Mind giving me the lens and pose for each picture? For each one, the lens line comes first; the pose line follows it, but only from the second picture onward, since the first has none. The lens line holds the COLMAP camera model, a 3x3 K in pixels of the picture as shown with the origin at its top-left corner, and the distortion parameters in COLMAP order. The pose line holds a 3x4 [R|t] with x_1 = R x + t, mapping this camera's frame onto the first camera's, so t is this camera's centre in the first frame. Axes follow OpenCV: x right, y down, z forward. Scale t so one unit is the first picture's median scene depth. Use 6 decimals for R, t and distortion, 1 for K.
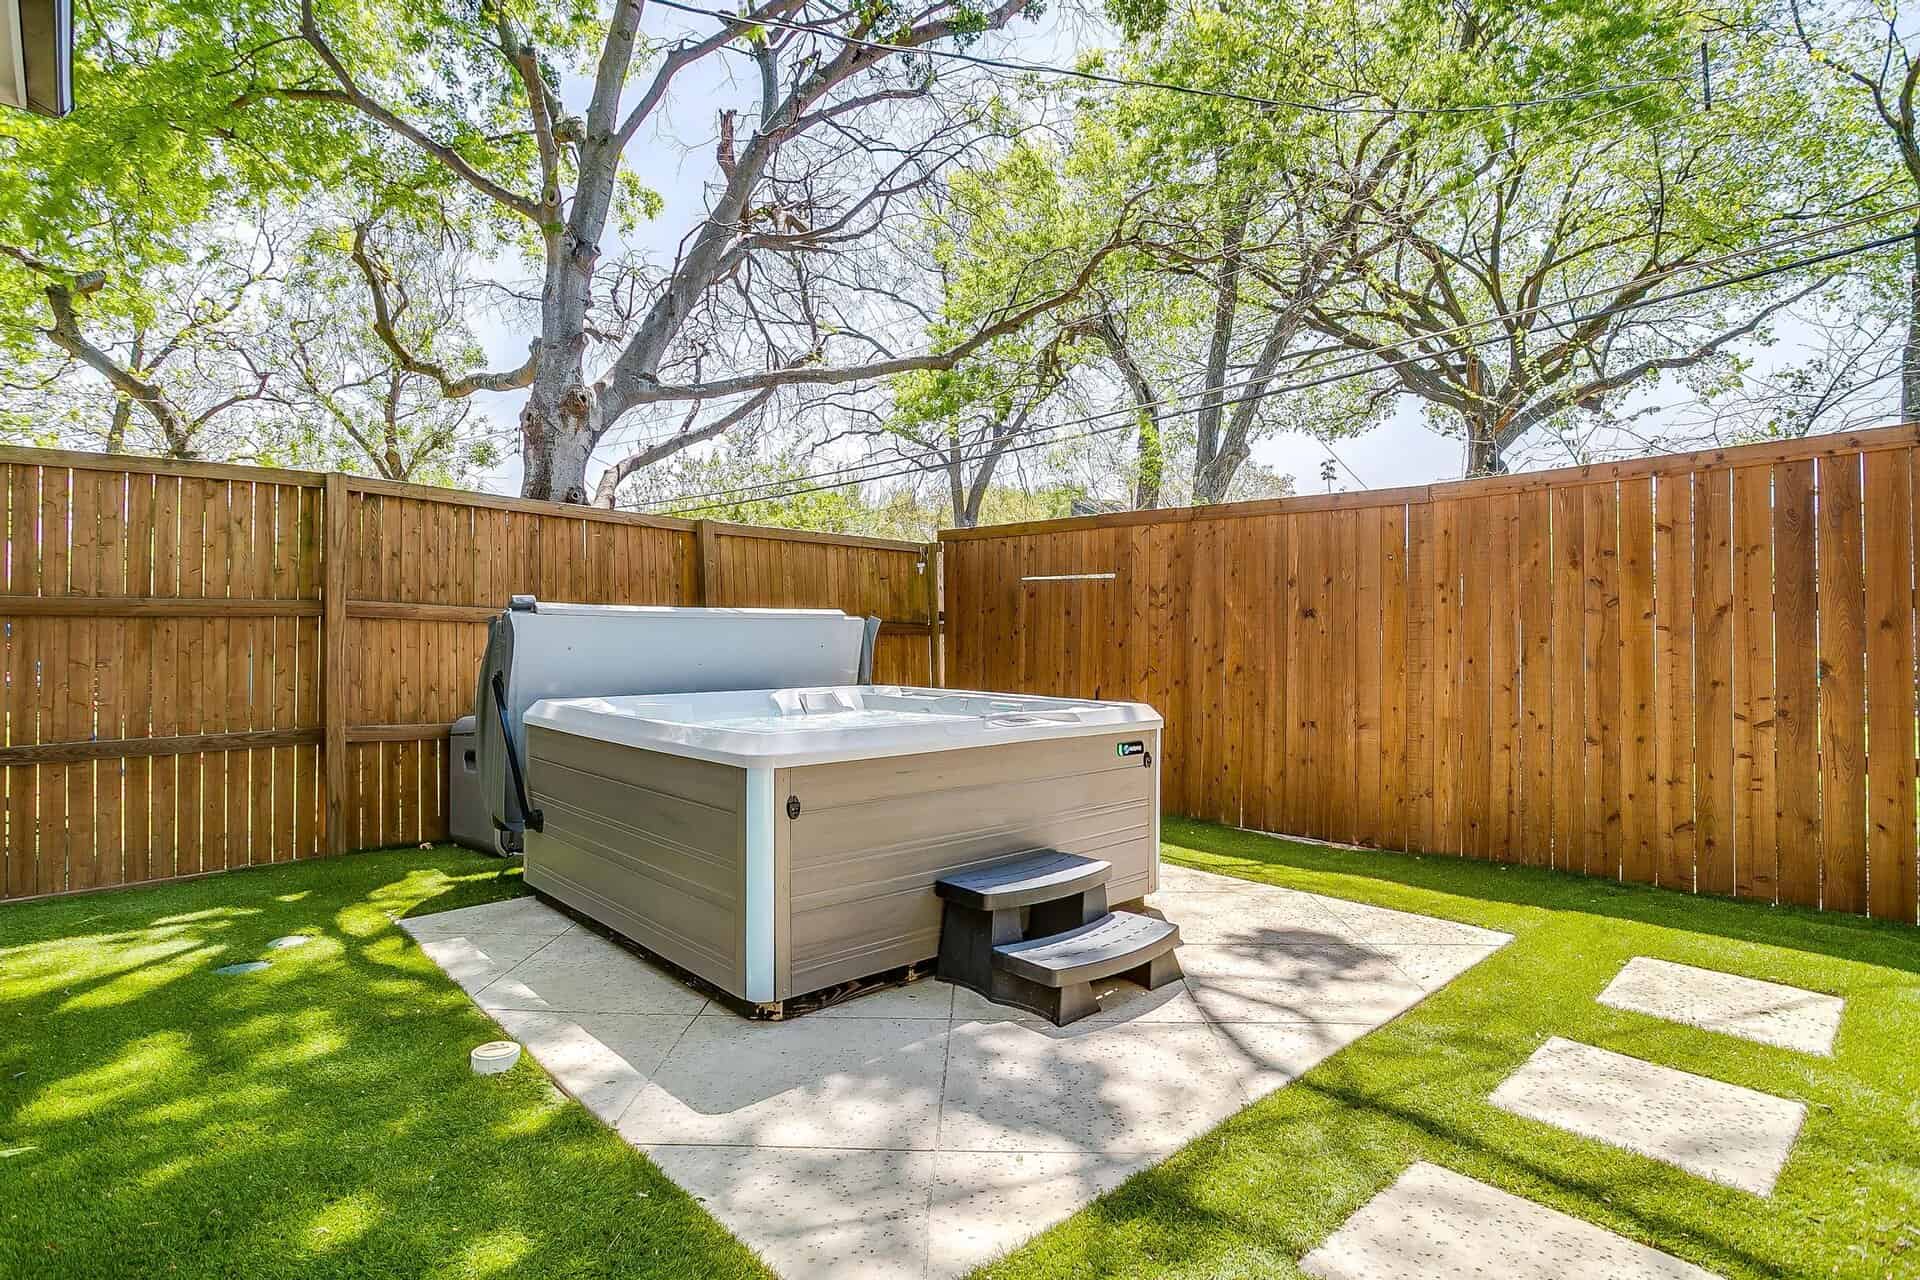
lens RADIAL K [[998.9, 0, 962.5], [0, 998.9, 614.7], [0, 0, 1]] dist [-0.067554, 0.037382]
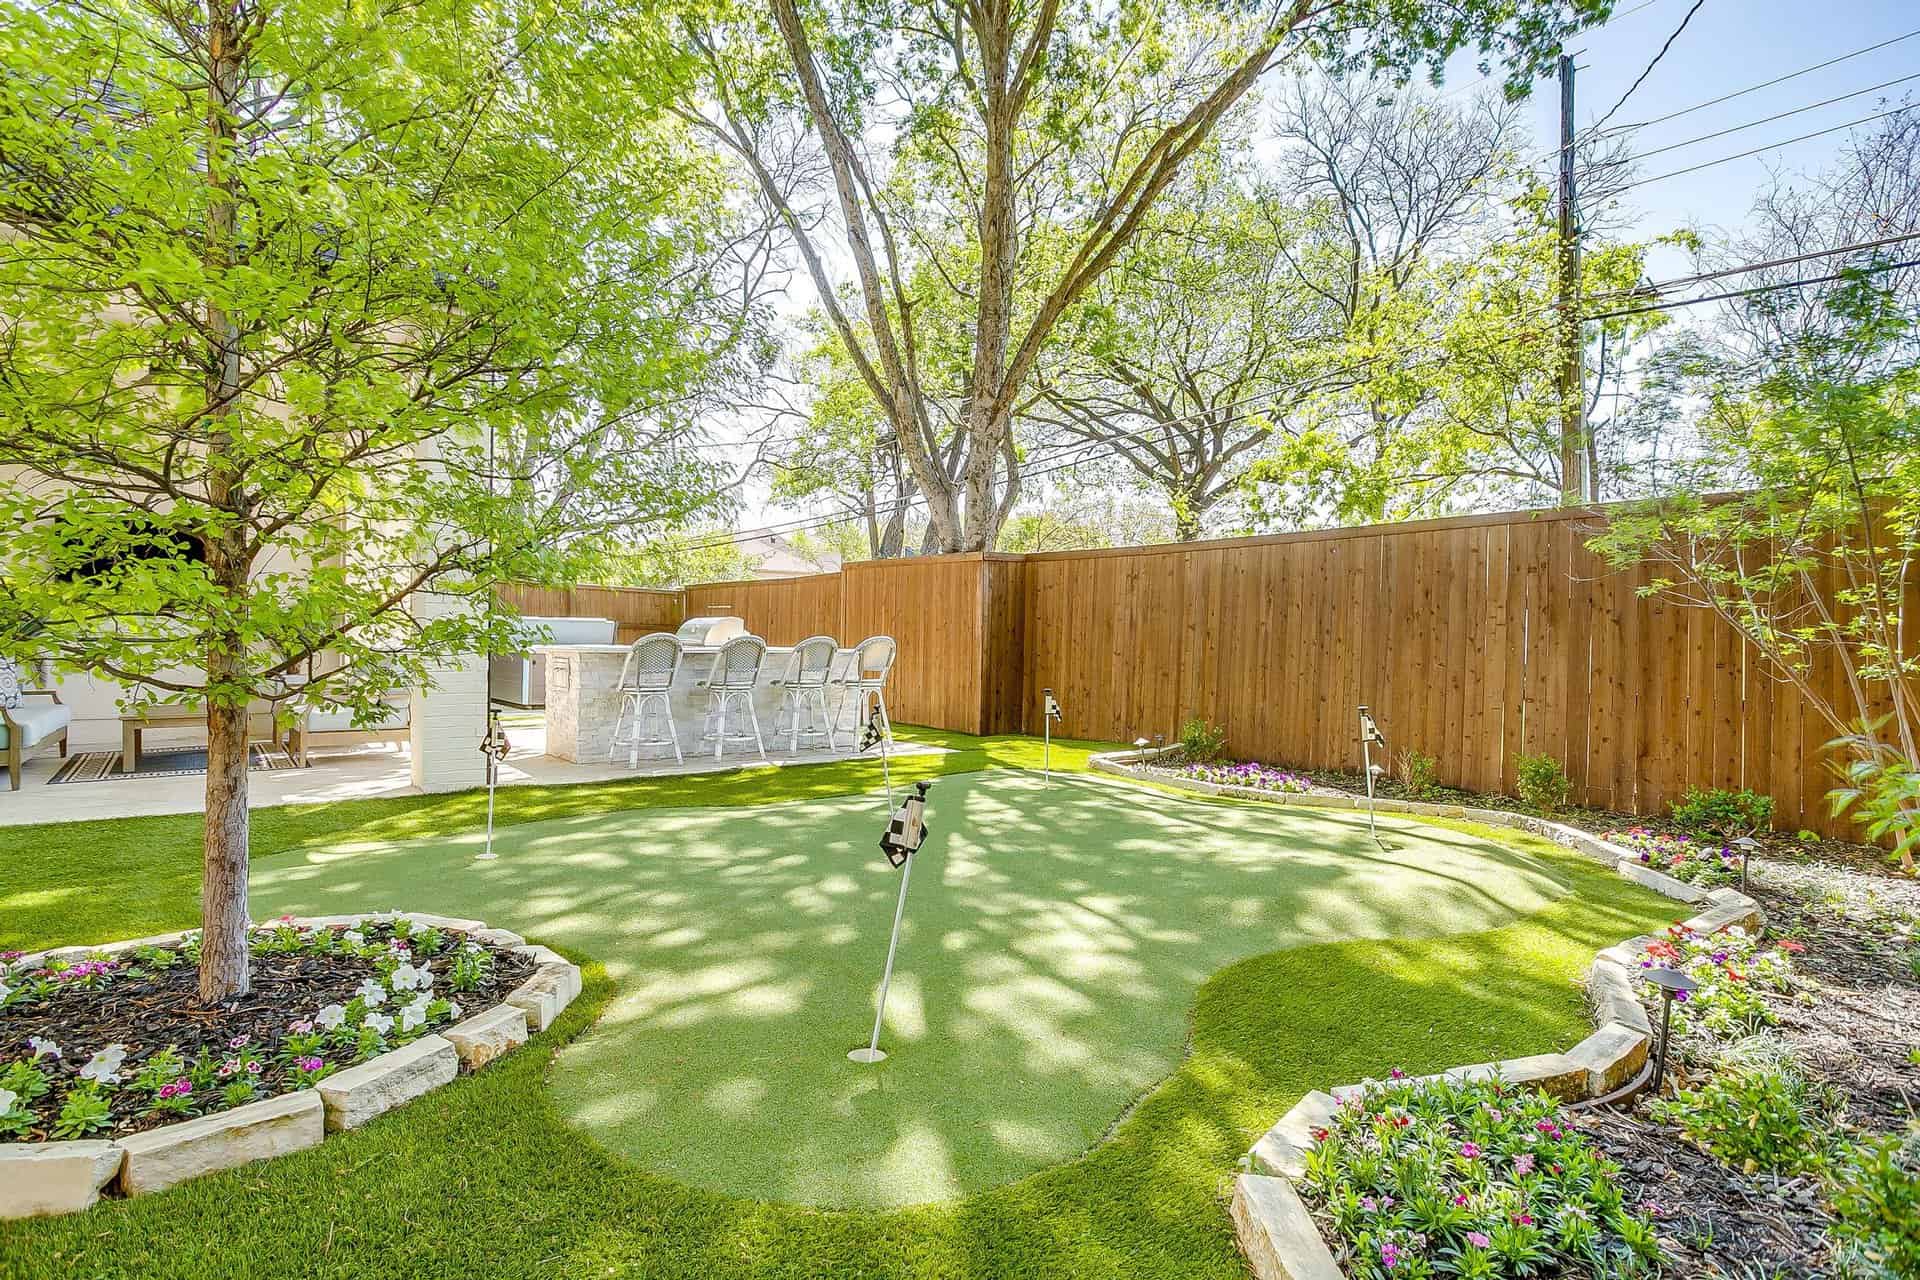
lens RADIAL K [[994.5, 0, 953.1], [0, 994.5, 636.4], [0, 0, 1]] dist [-0.063857, 0.037828]
pose [[0.997585, 0.013056, -0.068219, 0.944560], [-0.012380, 0.999870, 0.010318, 0.002998], [0.068345, -0.009448, 0.997617, -1.546618]]
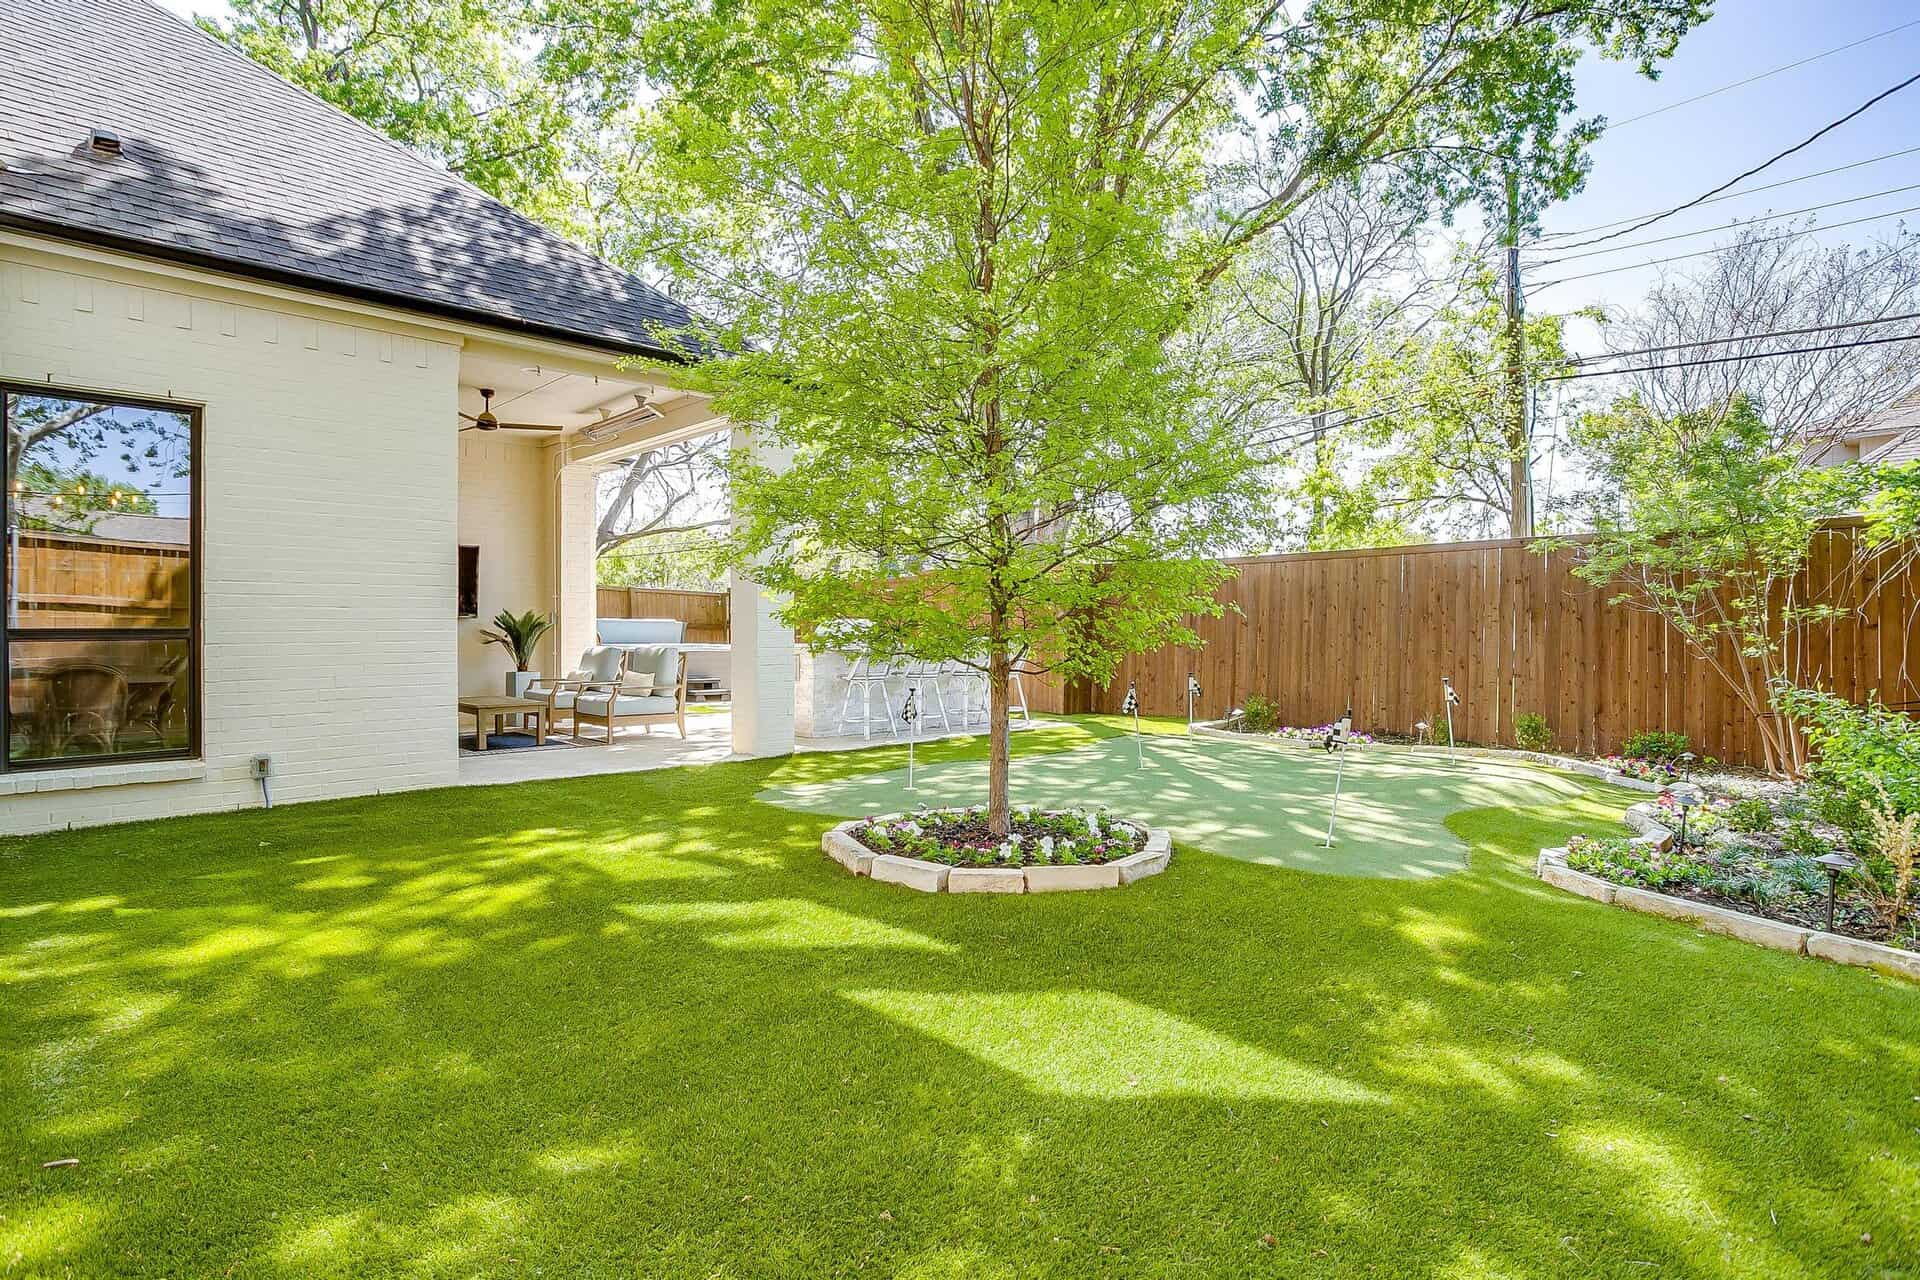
lens RADIAL K [[1022.0, 0, 958.2], [0, 1022.0, 624.0], [0, 0, 1]] dist [-0.062957, 0.066338]
pose [[0.998777, 0.003286, 0.049339, 0.547917], [-0.003491, 0.999986, 0.004067, -0.006717], [-0.049325, -0.004234, 0.998774, -1.958620]]
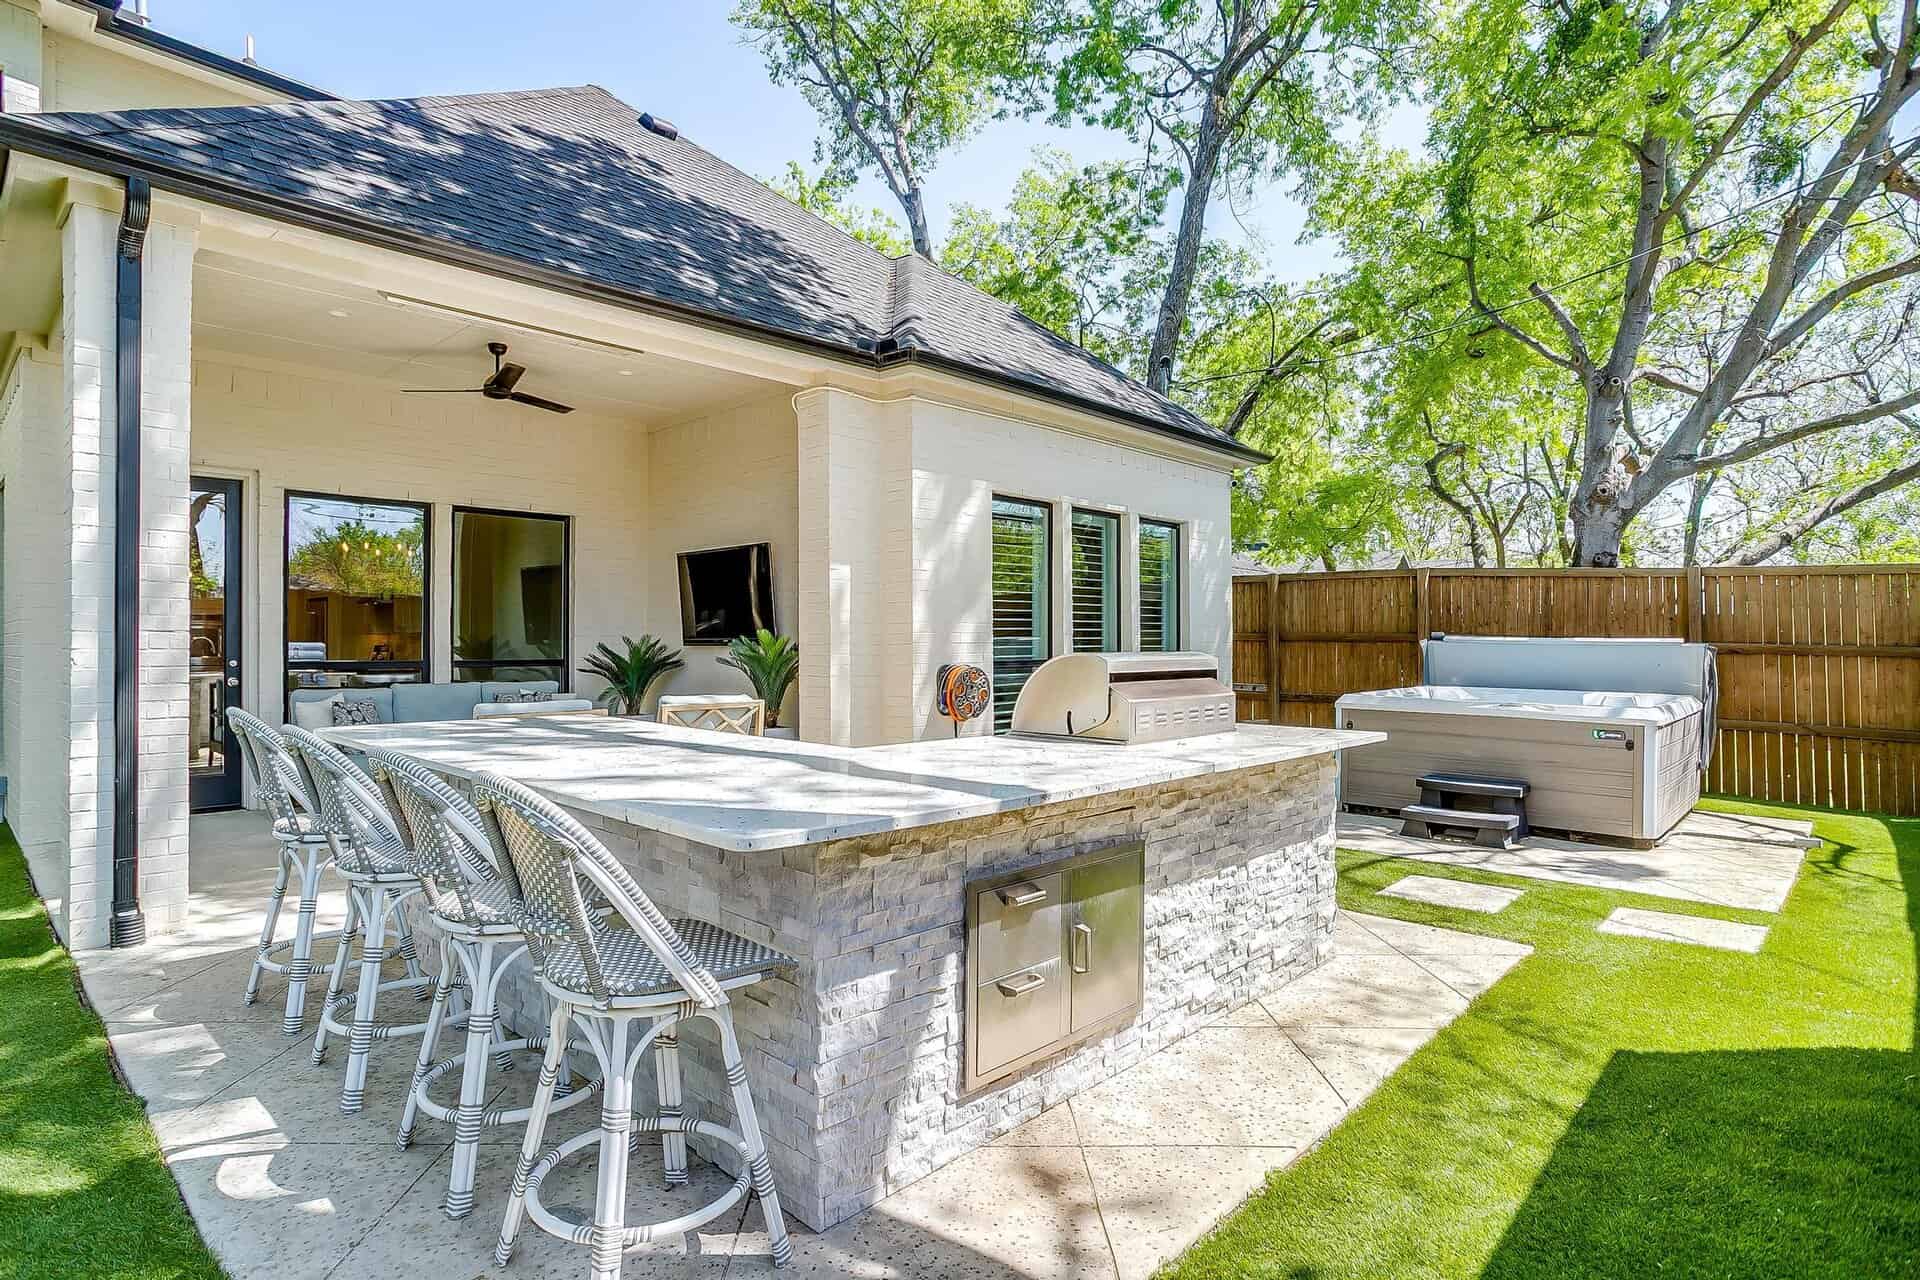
lens RADIAL K [[995.0, 0, 928.5], [0, 995.0, 635.9], [0, 0, 1]] dist [-0.002062, -0.000098]
pose [[0.045762, 0.003125, -0.998947, 1.044130], [0.009733, 0.999946, 0.003574, -0.021003], [0.998905, -0.009887, 0.045729, -0.061046]]
